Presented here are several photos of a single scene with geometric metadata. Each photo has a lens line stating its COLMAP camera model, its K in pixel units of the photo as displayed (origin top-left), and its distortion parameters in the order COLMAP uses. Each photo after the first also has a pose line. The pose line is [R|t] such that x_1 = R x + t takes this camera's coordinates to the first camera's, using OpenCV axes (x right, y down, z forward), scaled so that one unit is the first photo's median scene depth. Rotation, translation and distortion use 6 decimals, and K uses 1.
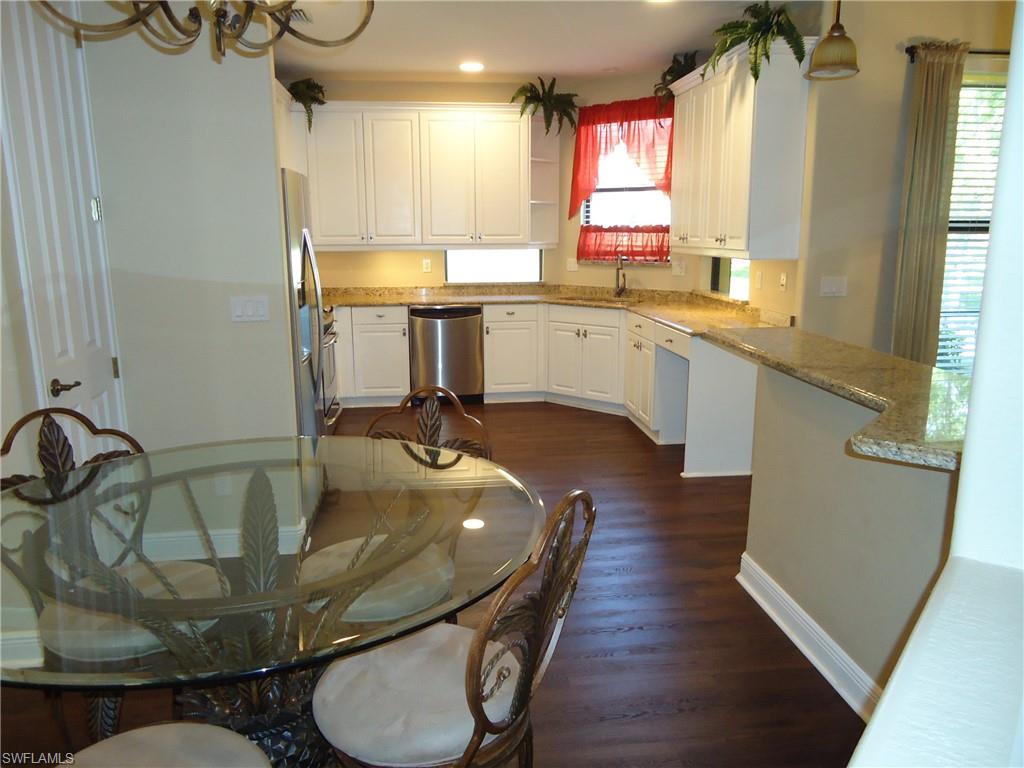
lens RADIAL K [[756.1, 0, 507.9], [0, 756.1, 381.1], [0, 0, 1]] dist [0.000819, 0.006292]
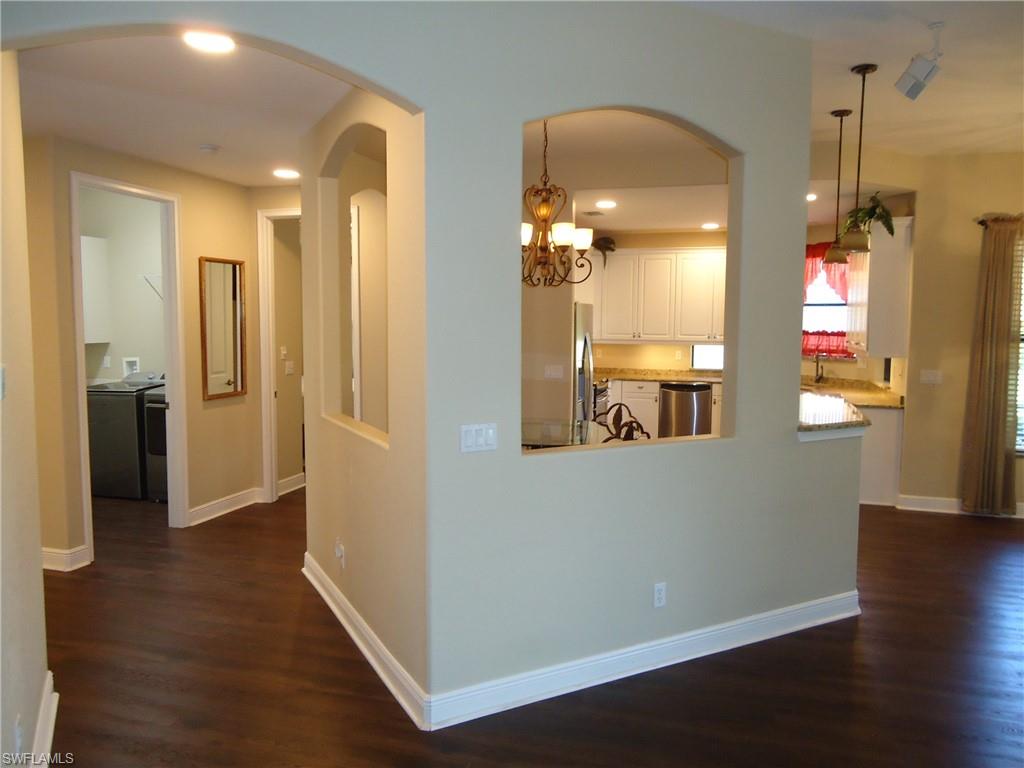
lens RADIAL K [[756.1, 0, 513.8], [0, 756.1, 379.6], [0, 0, 1]] dist [0.000819, 0.006292]
pose [[0.916145, 0.045608, -0.398243, 0.191270], [-0.093928, 0.990271, -0.102670, 0.073521], [0.389686, 0.131467, 0.911516, -0.448490]]
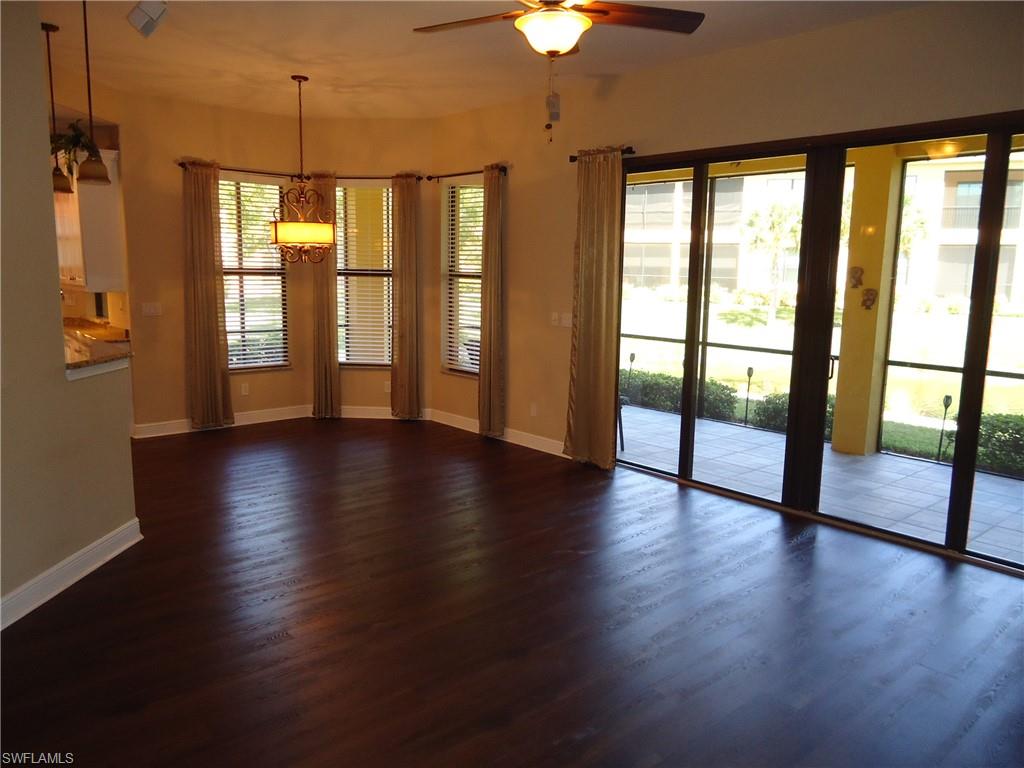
lens RADIAL K [[756.1, 0, 513.9], [0, 756.1, 376.3], [0, 0, 1]] dist [0.000819, 0.006292]
pose [[0.822575, -0.065968, 0.564817, 0.109935], [0.097280, 0.994931, -0.025472, 0.084412], [-0.560274, 0.075898, 0.824823, -0.465595]]
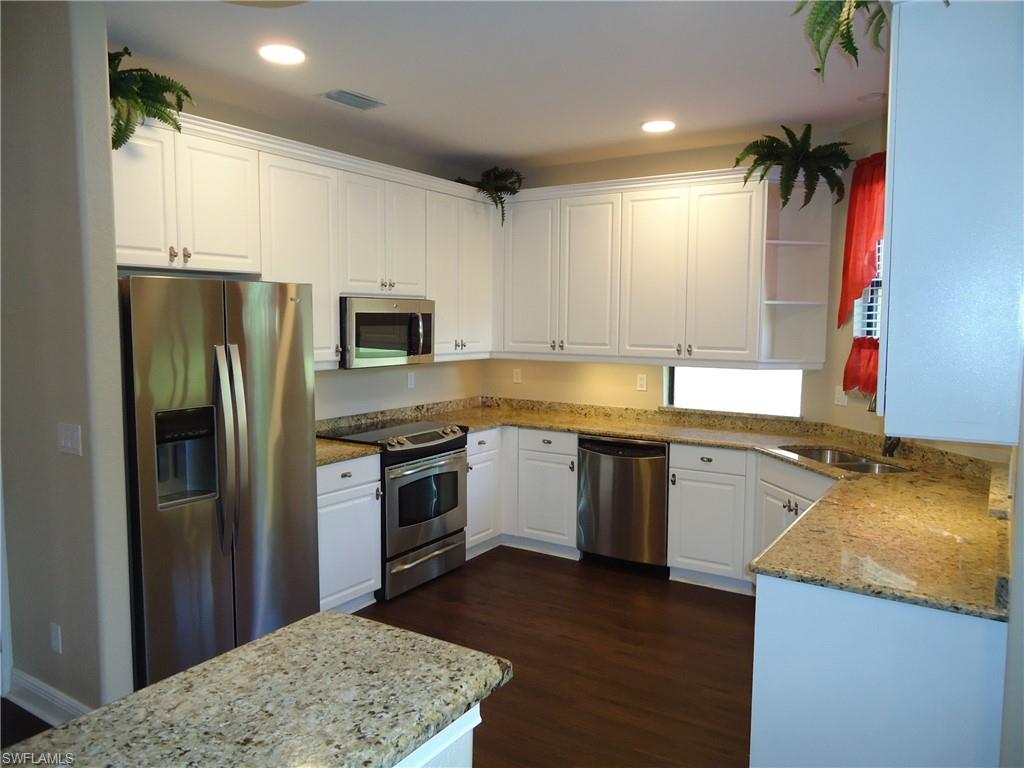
lens RADIAL K [[756.1, 0, 514.7], [0, 756.1, 379.9], [0, 0, 1]] dist [0.000819, 0.006292]
pose [[0.761257, 0.065338, -0.645151, 0.314405], [-0.141213, 0.987737, -0.066593, -0.091396], [0.632888, 0.141798, 0.761148, 0.349304]]
